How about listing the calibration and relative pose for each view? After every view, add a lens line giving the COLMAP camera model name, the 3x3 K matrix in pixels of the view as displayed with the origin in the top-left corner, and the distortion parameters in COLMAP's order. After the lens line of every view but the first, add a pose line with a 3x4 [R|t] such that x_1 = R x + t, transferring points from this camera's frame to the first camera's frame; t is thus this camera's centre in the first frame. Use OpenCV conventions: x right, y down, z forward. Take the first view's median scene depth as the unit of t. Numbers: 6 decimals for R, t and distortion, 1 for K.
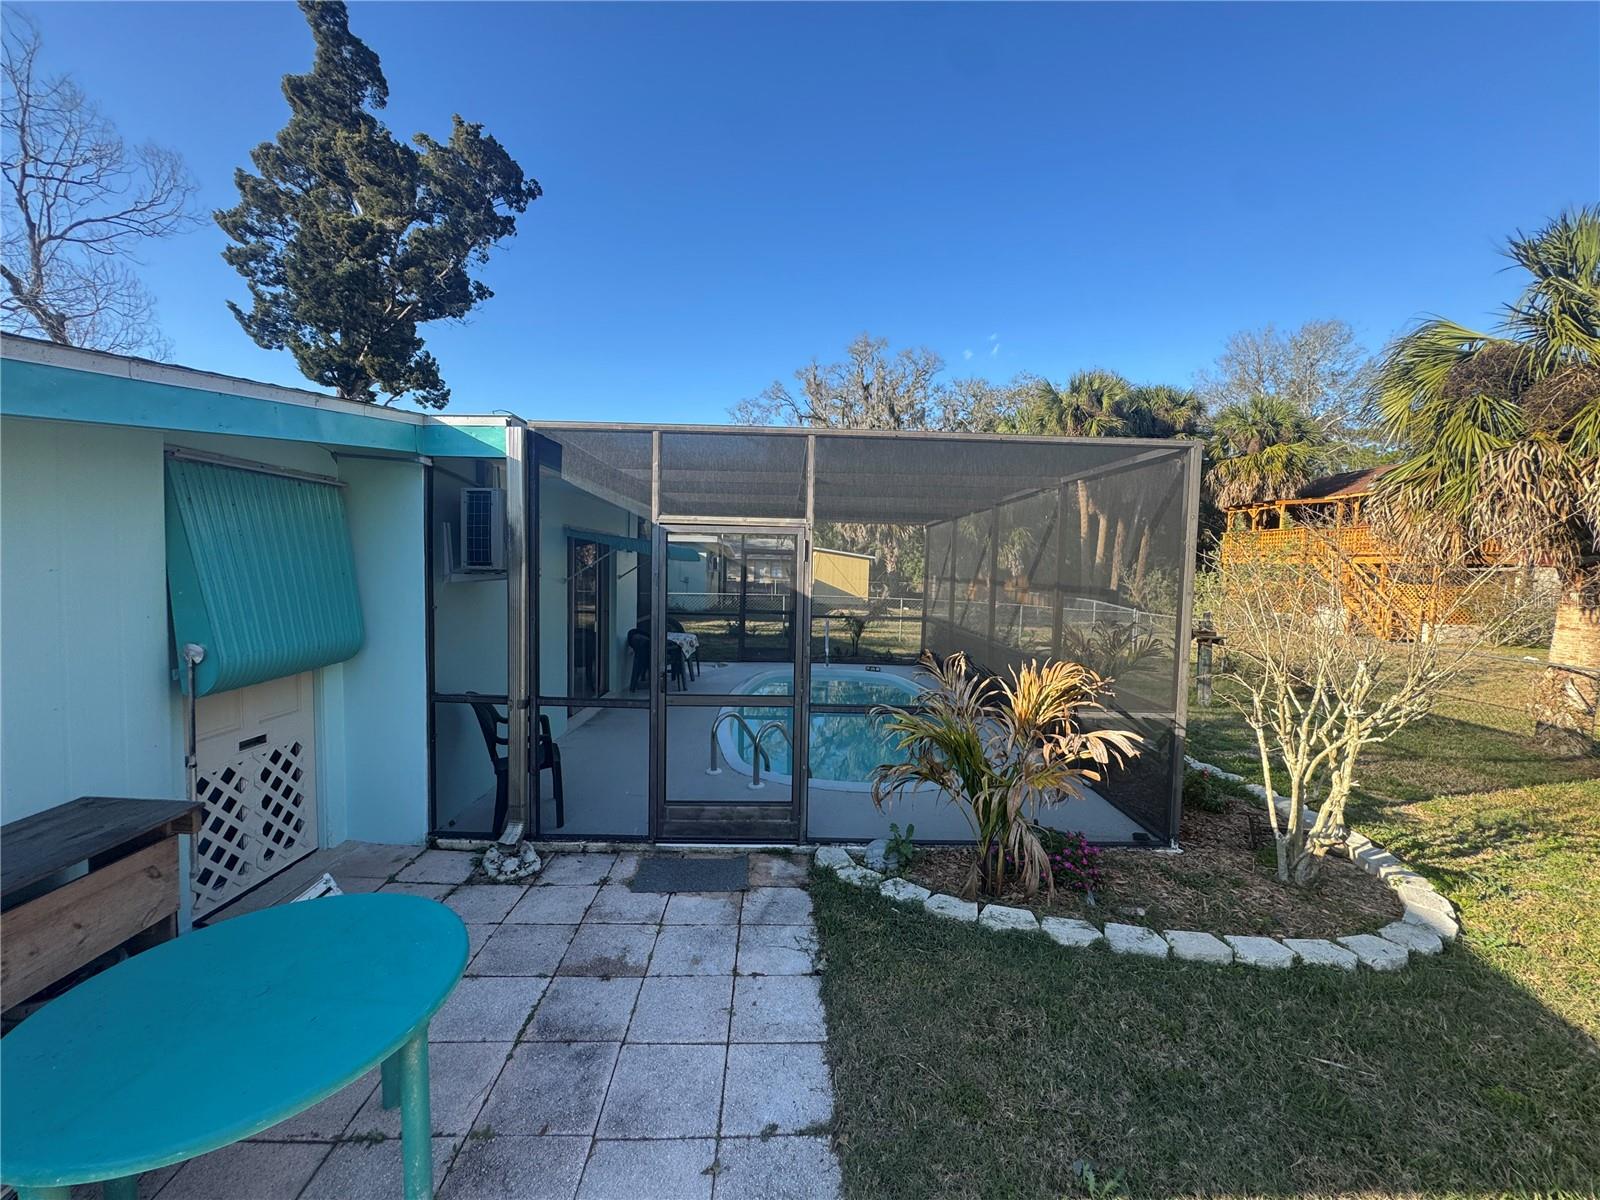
lens RADIAL K [[638.1, 0, 799.5], [0, 638.1, 602.1], [0, 0, 1]] dist [-0.004466, 0.000430]
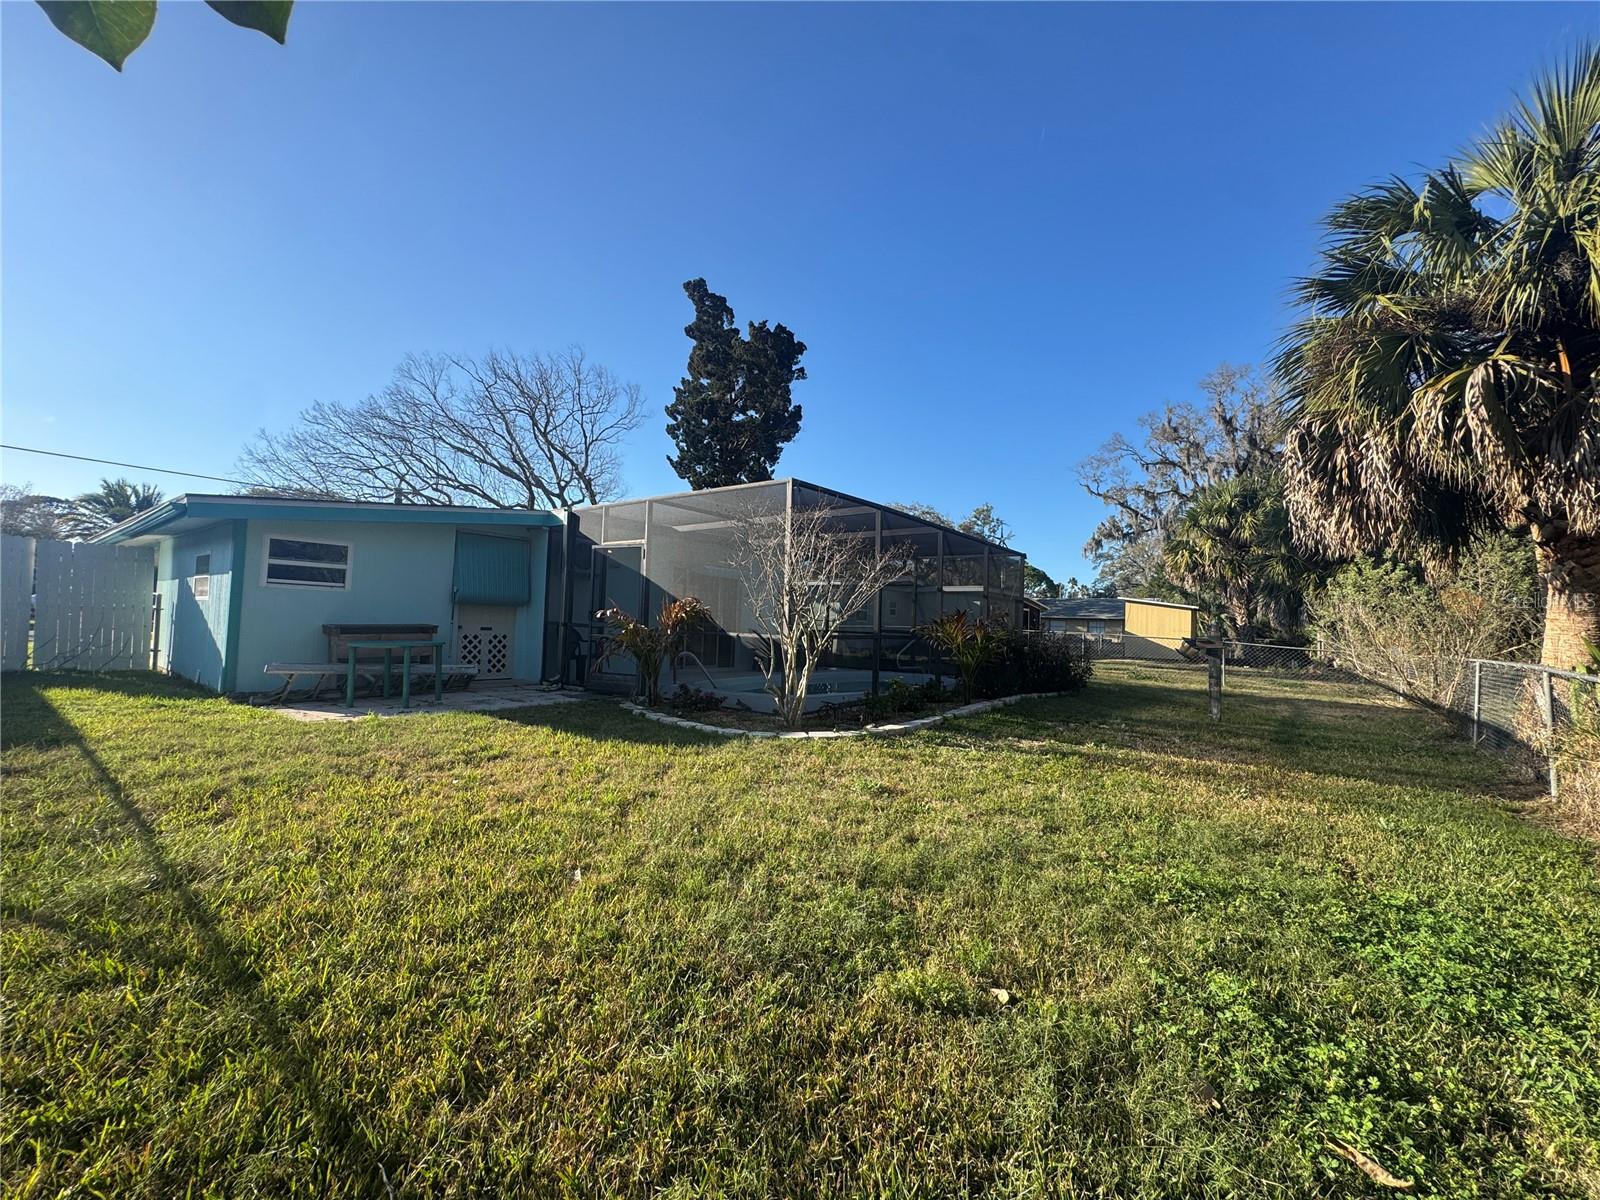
lens RADIAL K [[638.1, 0, 799.5], [0, 638.1, 602.1], [0, 0, 1]] dist [-0.004466, 0.000430]
pose [[0.788454, -0.019603, -0.614781, 0.522470], [-0.048880, 0.994334, -0.094394, 0.078154], [0.613148, 0.104475, 0.783029, -0.103187]]
